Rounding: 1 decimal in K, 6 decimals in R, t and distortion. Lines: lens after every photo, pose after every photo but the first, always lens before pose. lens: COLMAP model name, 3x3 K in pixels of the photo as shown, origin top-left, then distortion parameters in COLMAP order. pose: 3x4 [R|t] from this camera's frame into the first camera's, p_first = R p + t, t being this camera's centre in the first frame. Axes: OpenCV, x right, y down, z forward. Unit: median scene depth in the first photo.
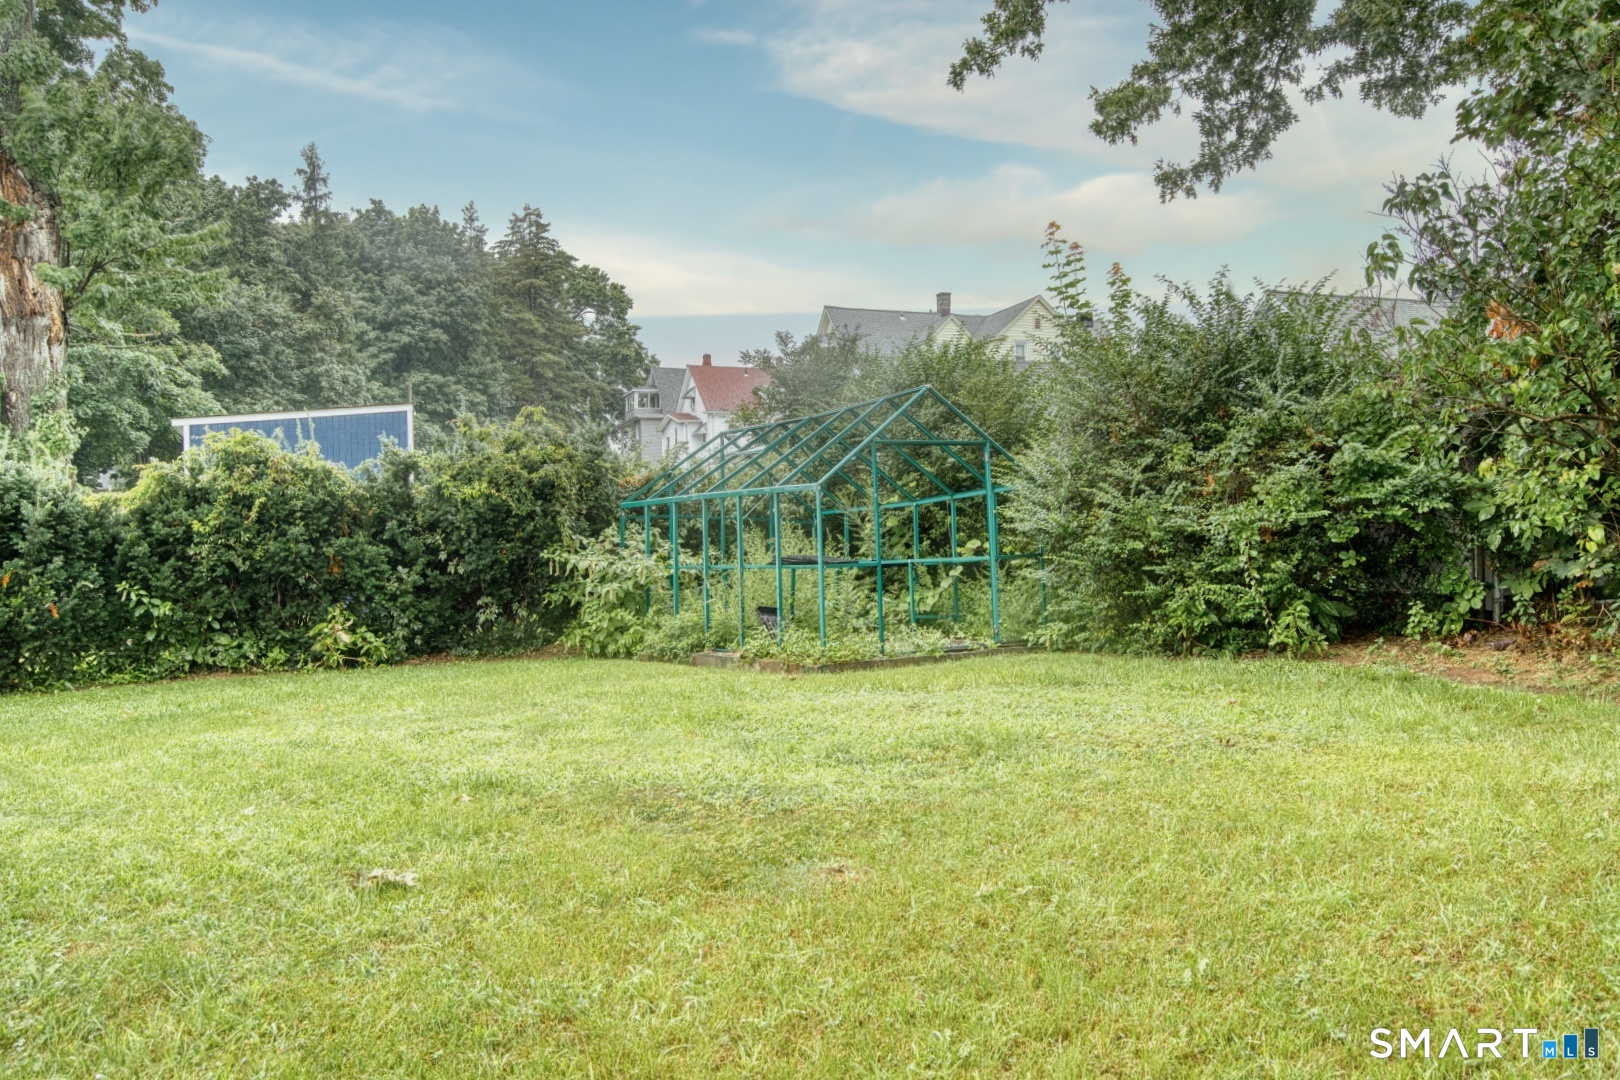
lens RADIAL K [[1272.3, 0, 806.8], [0, 1272.3, 542.8], [0, 0, 1]] dist [0.014065, 0.004522]
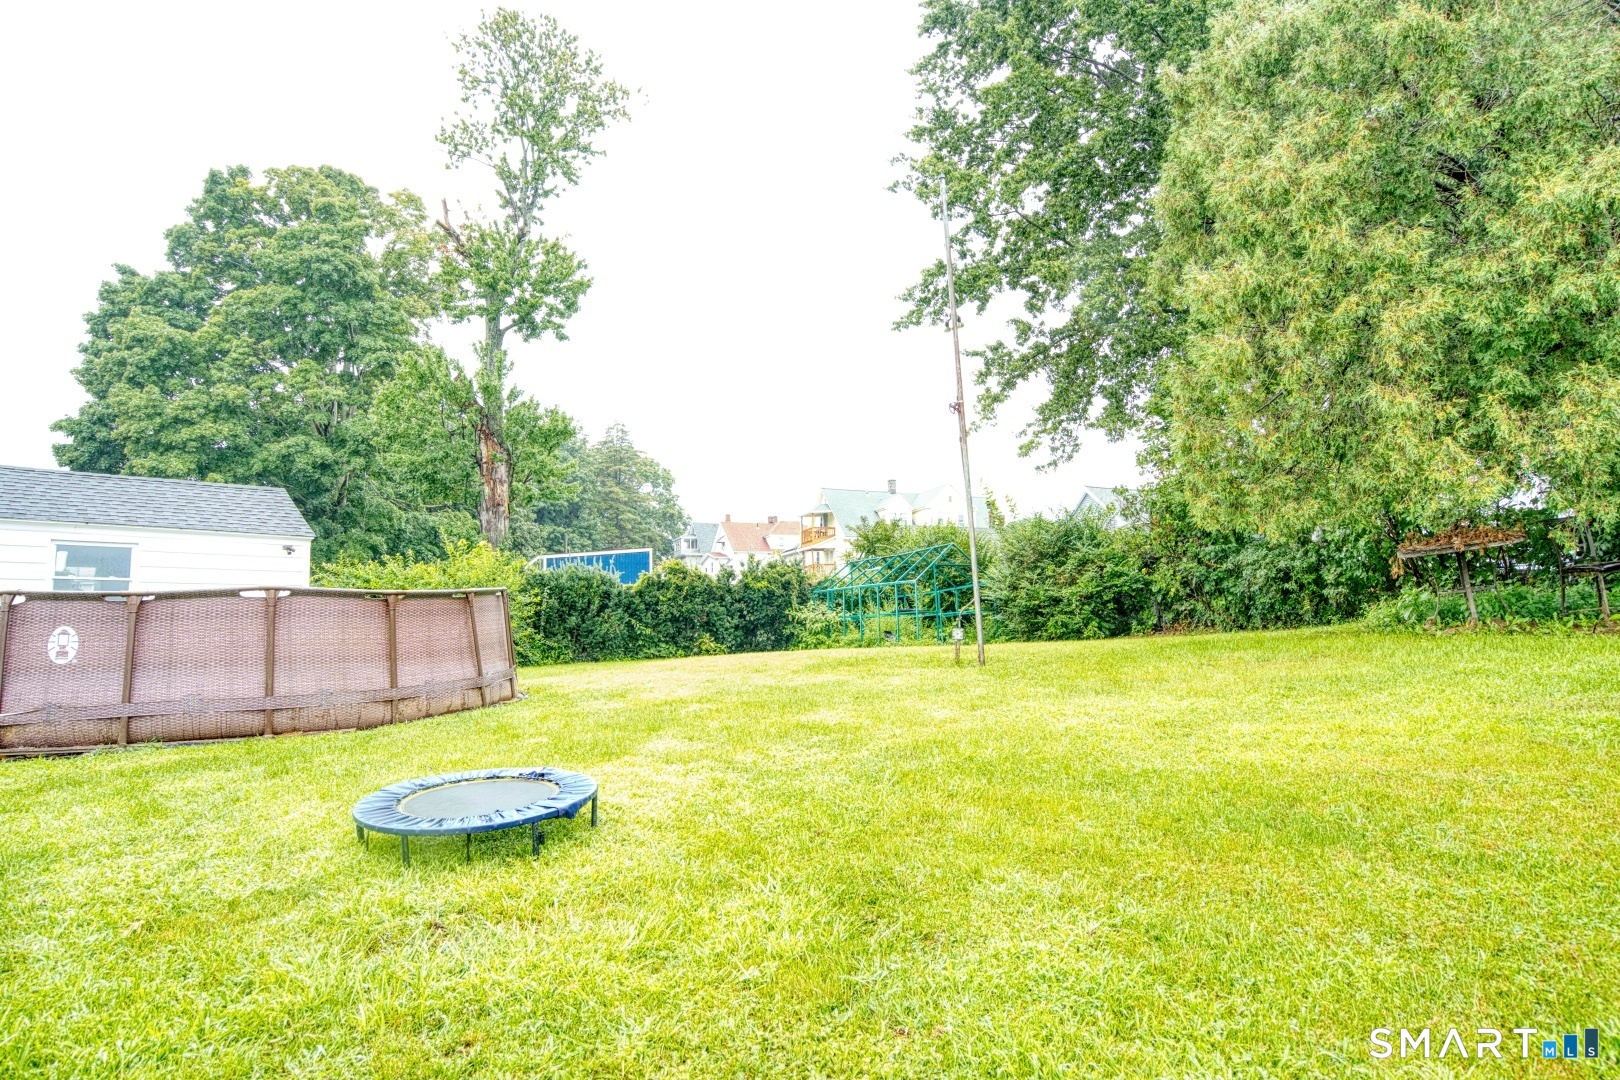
lens RADIAL K [[936.8, 0, 811.2], [0, 936.8, 534.7], [0, 0, 1]] dist [-0.005690, -0.000134]
pose [[0.998584, 0.004719, 0.052997, -0.282378], [0.001703, 0.992714, -0.120482, 0.085549], [-0.053180, 0.120402, 0.991300, -0.842857]]
